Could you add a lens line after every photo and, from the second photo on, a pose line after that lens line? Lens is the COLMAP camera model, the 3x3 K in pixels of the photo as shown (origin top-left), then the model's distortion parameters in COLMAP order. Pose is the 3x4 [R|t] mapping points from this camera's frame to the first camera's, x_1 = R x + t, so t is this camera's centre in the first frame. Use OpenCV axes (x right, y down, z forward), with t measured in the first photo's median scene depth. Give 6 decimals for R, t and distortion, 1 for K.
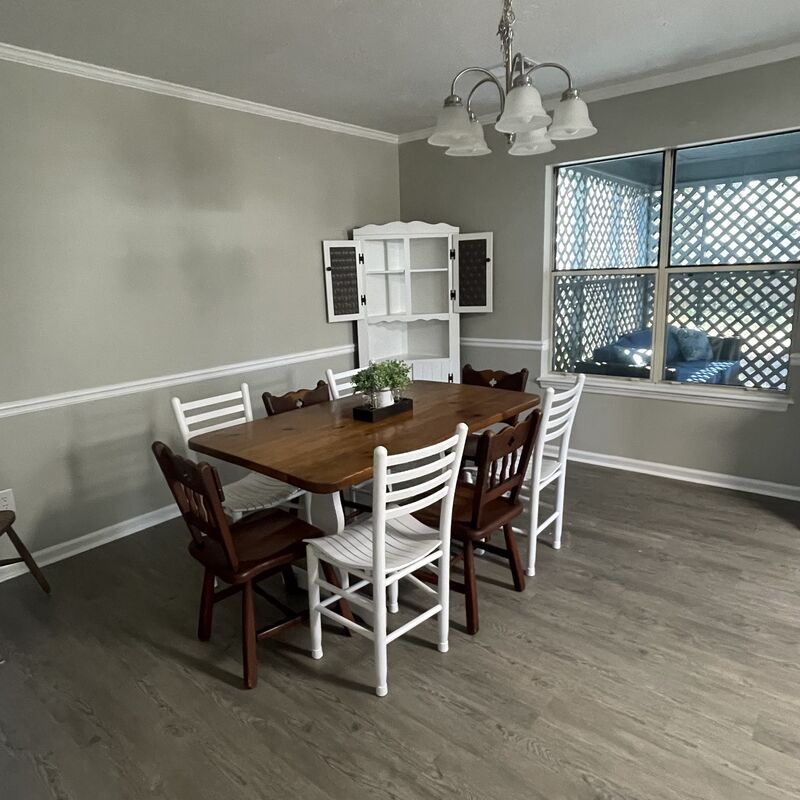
lens RADIAL K [[585.9, 0, 400.0], [0, 585.9, 400.0], [0, 0, 1]] dist [0.000040, -0.000701]
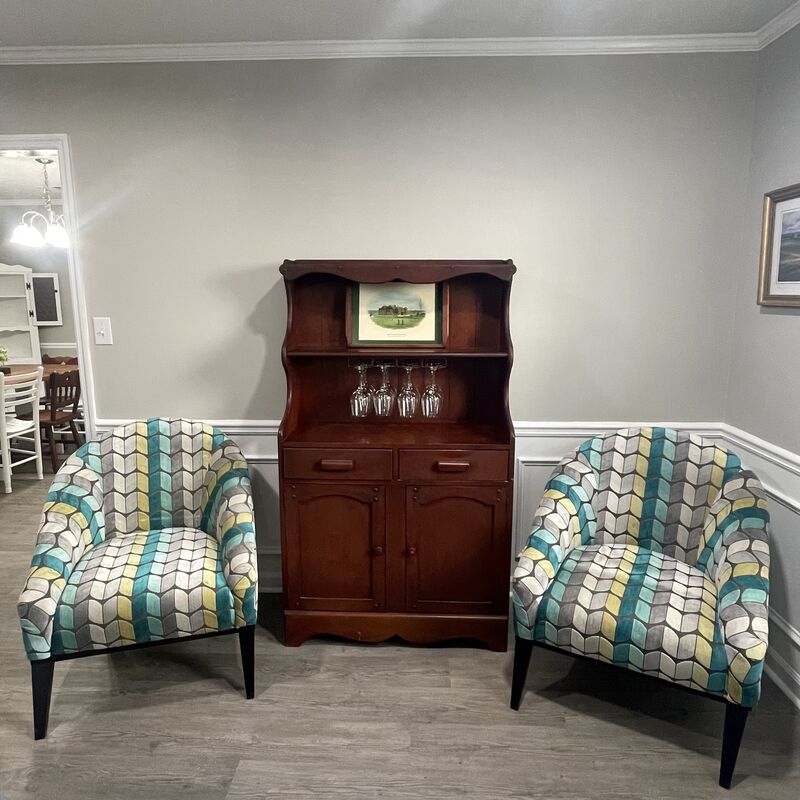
lens RADIAL K [[585.9, 0, 400.0], [0, 585.9, 400.0], [0, 0, 1]] dist [0.000040, -0.000701]
pose [[0.799263, -0.071236, 0.596744, -0.065713], [0.098186, 0.995087, -0.012720, 0.153889], [-0.592906, 0.068758, 0.802331, -0.748348]]
